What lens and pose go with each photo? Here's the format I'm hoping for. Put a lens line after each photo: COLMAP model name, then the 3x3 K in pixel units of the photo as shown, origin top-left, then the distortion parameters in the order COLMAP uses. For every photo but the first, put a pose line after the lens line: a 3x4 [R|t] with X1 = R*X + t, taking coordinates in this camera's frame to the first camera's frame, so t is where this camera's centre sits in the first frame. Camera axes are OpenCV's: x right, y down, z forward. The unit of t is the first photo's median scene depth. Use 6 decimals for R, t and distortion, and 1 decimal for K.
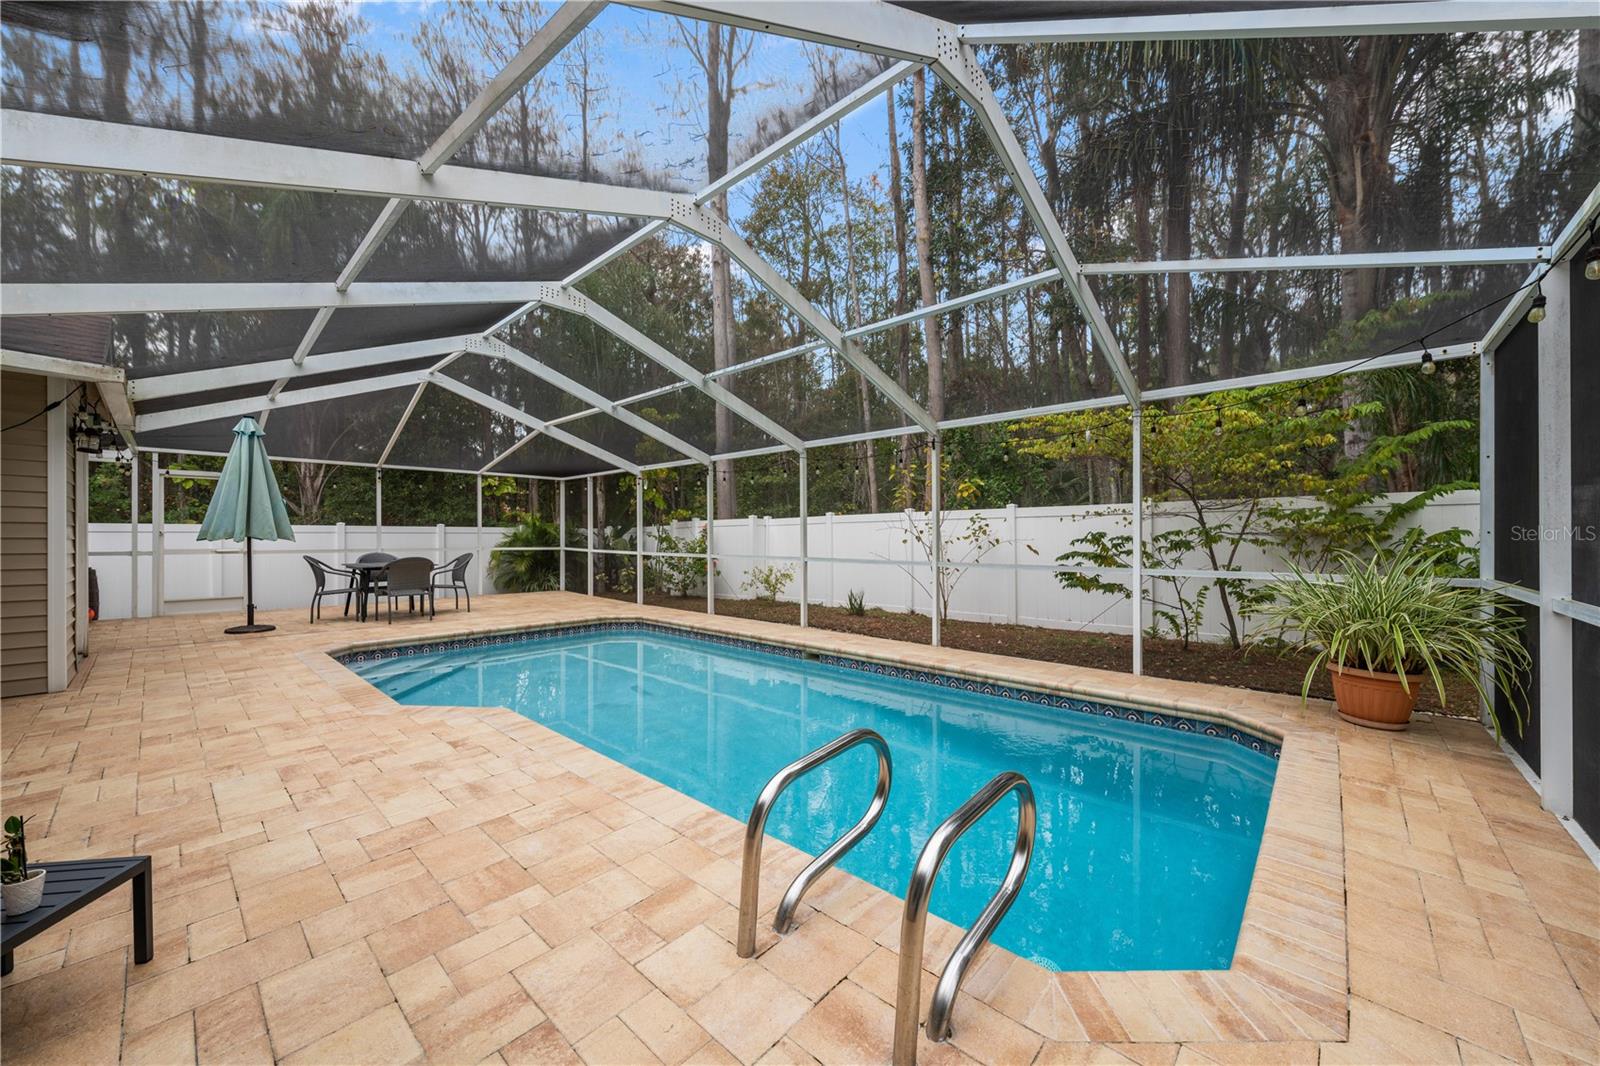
lens RADIAL K [[564.7, 0, 804.4], [0, 564.7, 526.7], [0, 0, 1]] dist [-0.001893, -0.000093]
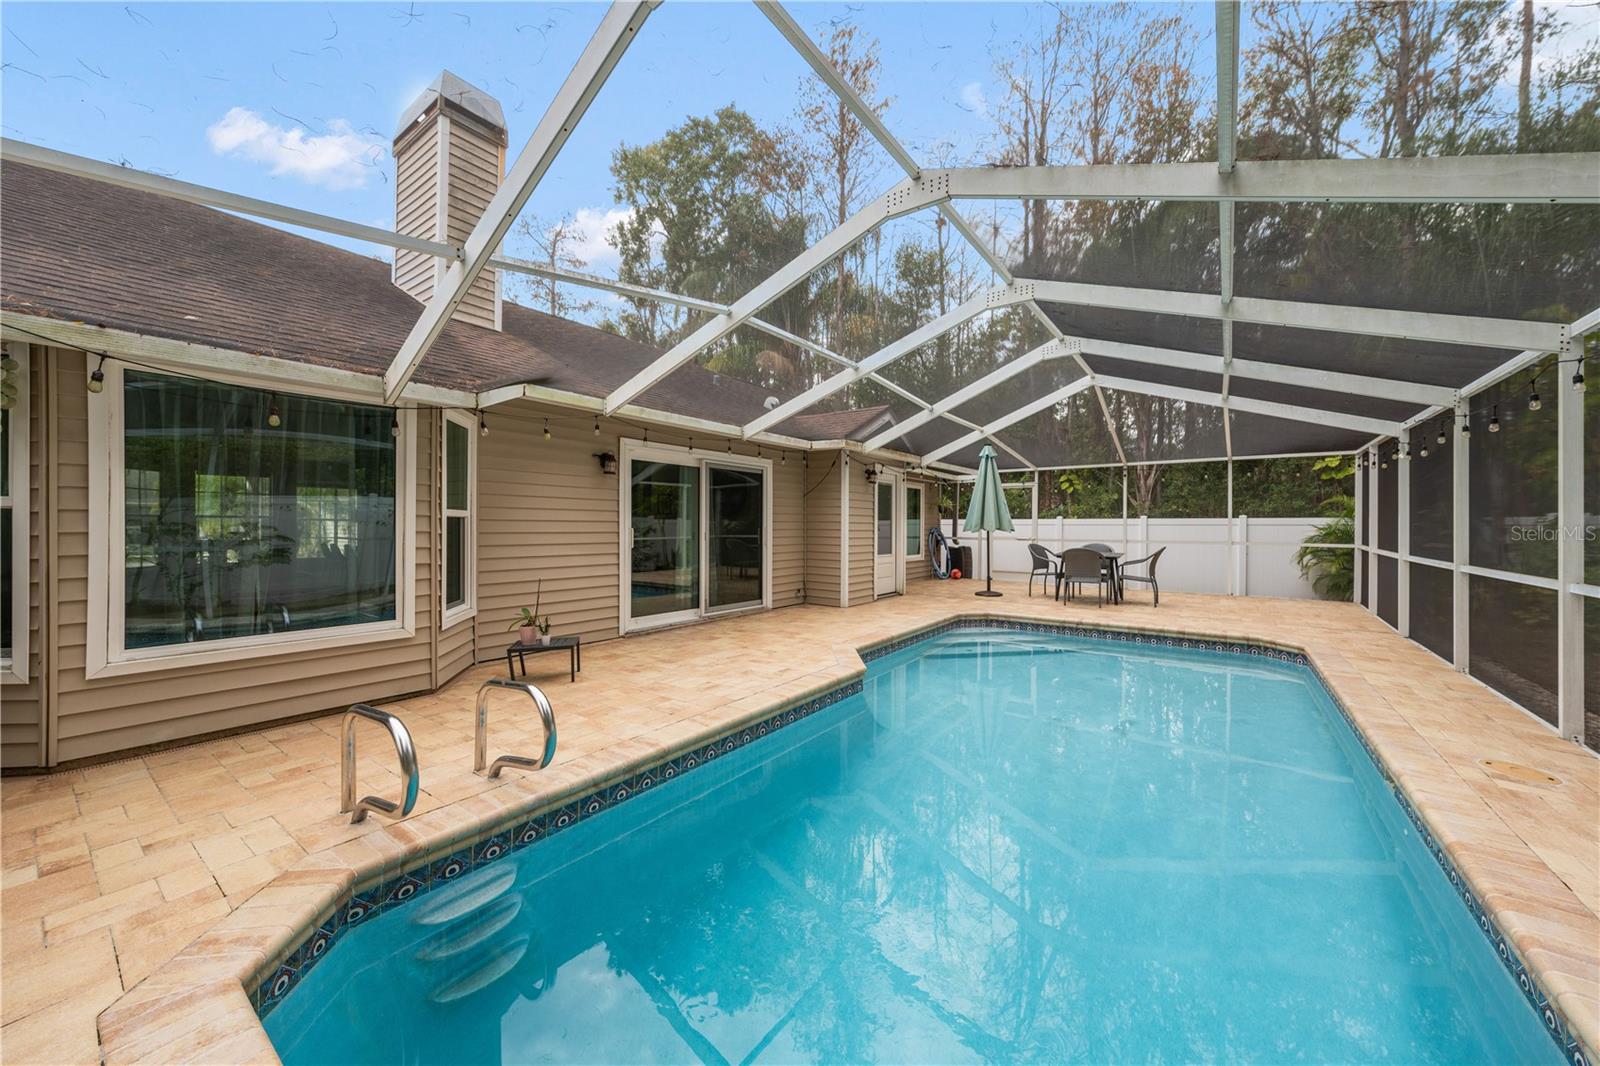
lens RADIAL K [[564.7, 0, 804.4], [0, 564.7, 526.7], [0, 0, 1]] dist [-0.001893, -0.000093]
pose [[0.141160, 0.002718, -0.989983, 0.307805], [0.012576, 0.999911, 0.004538, 0.000974], [0.989907, -0.013091, 0.141113, 0.305397]]
